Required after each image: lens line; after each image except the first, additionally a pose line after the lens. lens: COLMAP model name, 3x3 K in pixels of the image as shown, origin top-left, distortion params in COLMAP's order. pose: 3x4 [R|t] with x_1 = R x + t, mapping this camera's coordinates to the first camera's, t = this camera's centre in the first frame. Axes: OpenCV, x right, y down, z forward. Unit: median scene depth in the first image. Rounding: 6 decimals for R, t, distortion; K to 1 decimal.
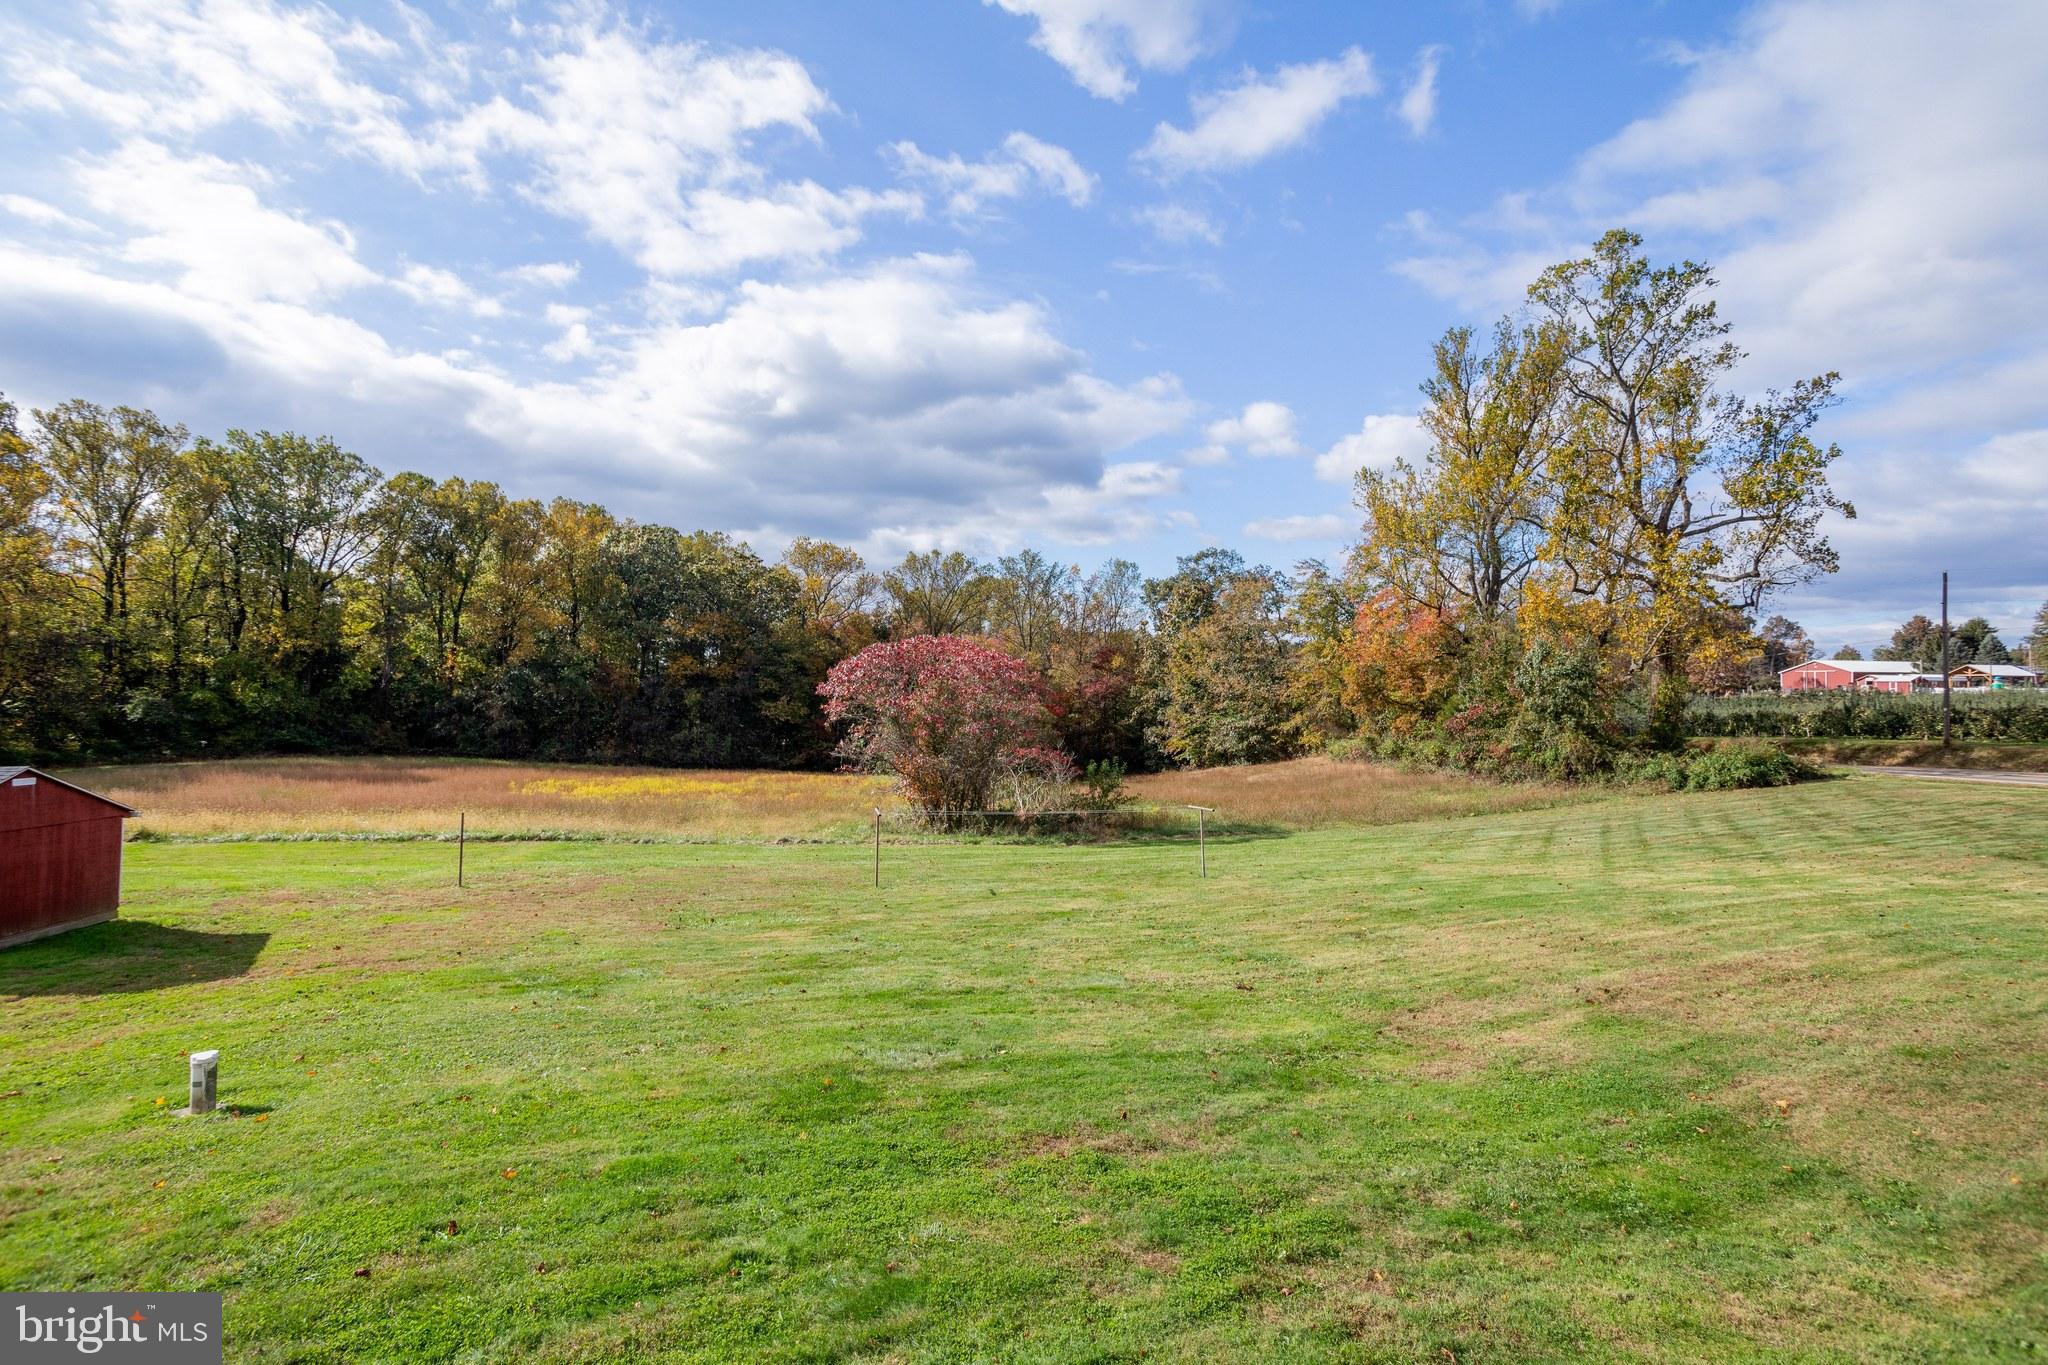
lens RADIAL K [[989.2, 0, 1030.4], [0, 989.2, 666.0], [0, 0, 1]] dist [-0.038136, 0.027662]
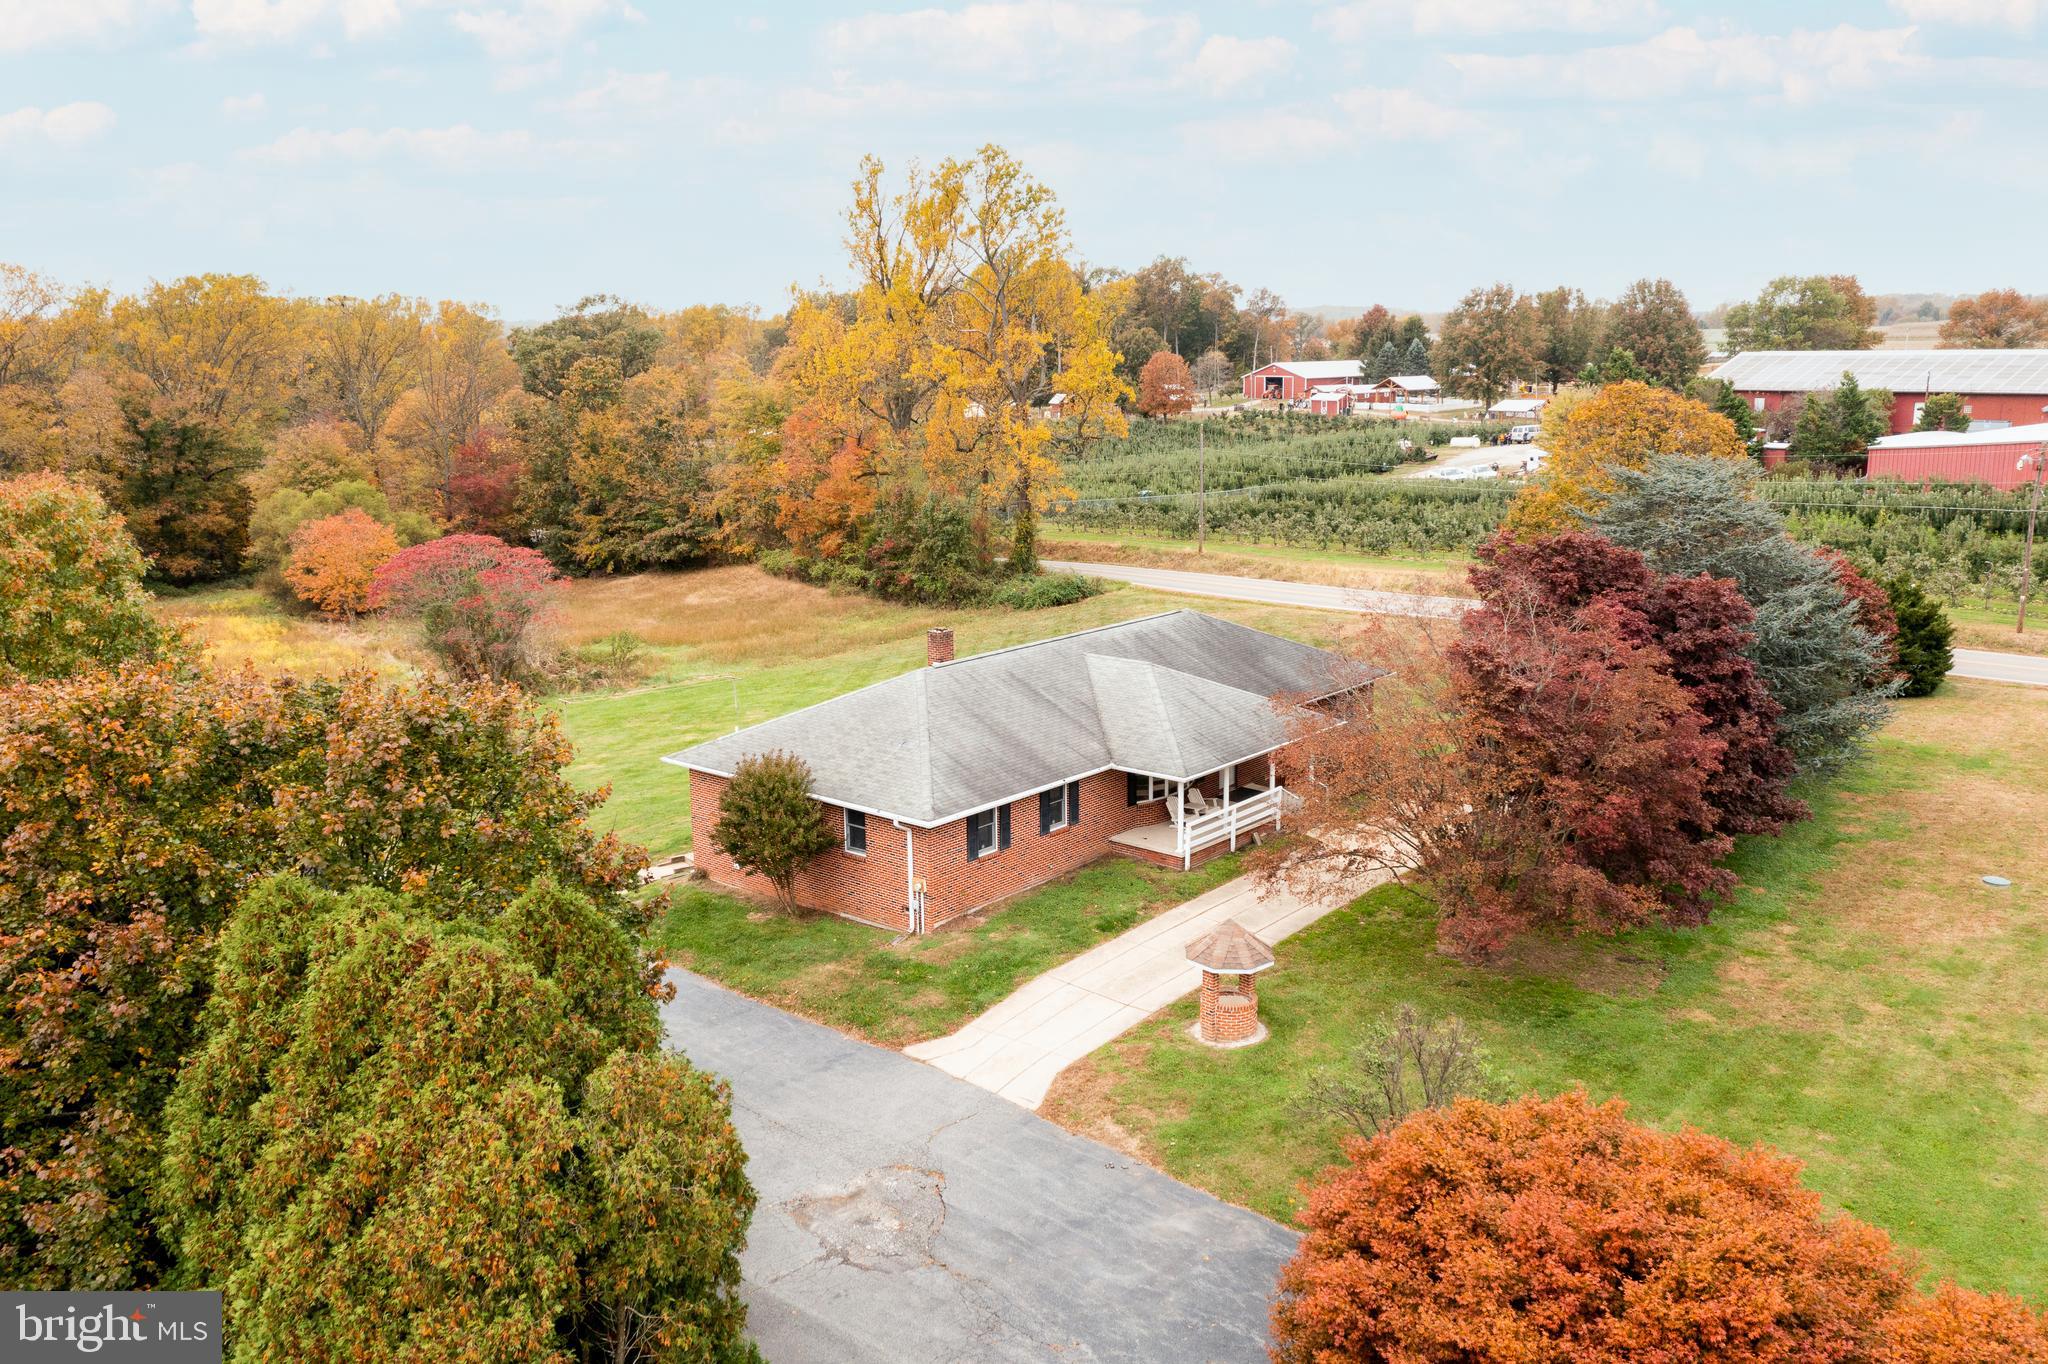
lens RADIAL K [[1625.5, 0, 1026.7], [0, 1625.5, 681.6], [0, 0, 1]] dist [0.004869, 0.012329]
pose [[0.880822, -0.103674, 0.461956, -0.374790], [-0.003244, 0.974386, 0.224861, -0.260067], [-0.473436, -0.199561, 0.857924, -0.916972]]
